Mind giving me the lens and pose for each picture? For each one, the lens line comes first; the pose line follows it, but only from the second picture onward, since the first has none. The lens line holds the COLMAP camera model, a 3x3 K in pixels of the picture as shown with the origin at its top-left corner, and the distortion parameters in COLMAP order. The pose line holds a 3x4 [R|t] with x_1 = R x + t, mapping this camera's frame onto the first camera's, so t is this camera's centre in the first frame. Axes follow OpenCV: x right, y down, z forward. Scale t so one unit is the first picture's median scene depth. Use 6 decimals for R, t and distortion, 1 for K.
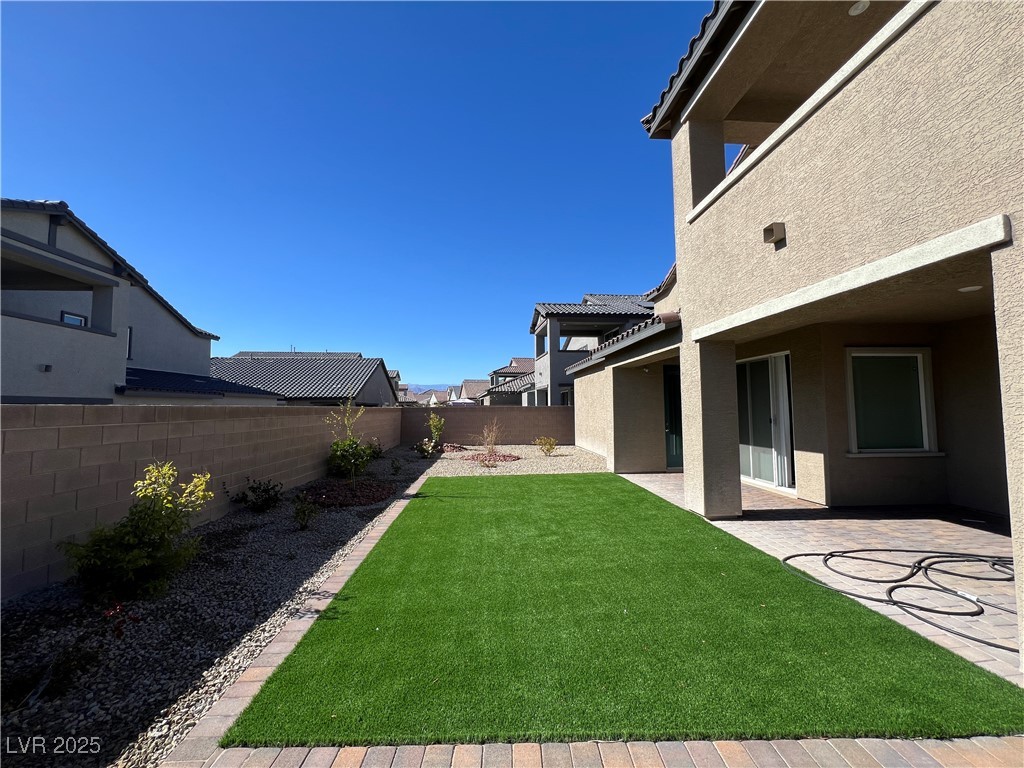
lens RADIAL K [[409.0, 0, 512.3], [0, 409.0, 382.5], [0, 0, 1]] dist [-0.001685, -0.000297]
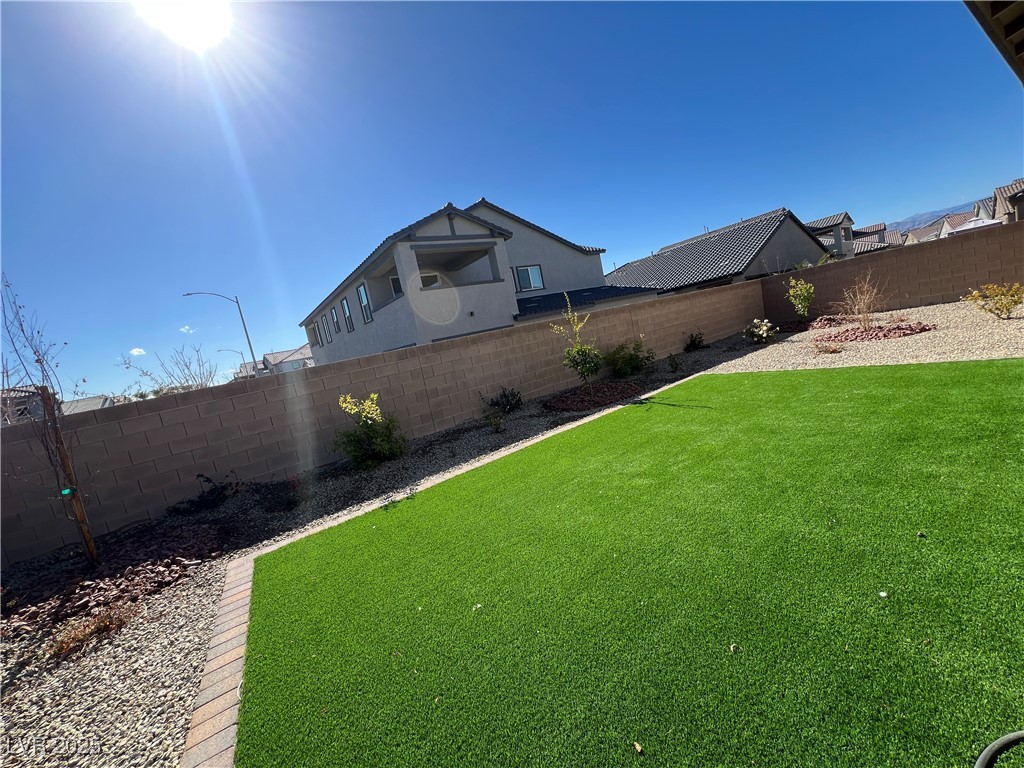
lens RADIAL K [[409.0, 0, 511.8], [0, 409.0, 384.7], [0, 0, 1]] dist [-0.001685, -0.000297]
pose [[0.504676, 0.002238, -0.863306, 0.312713], [0.253750, 0.955440, 0.150816, 0.027393], [0.825175, -0.295177, 0.481619, 0.269490]]
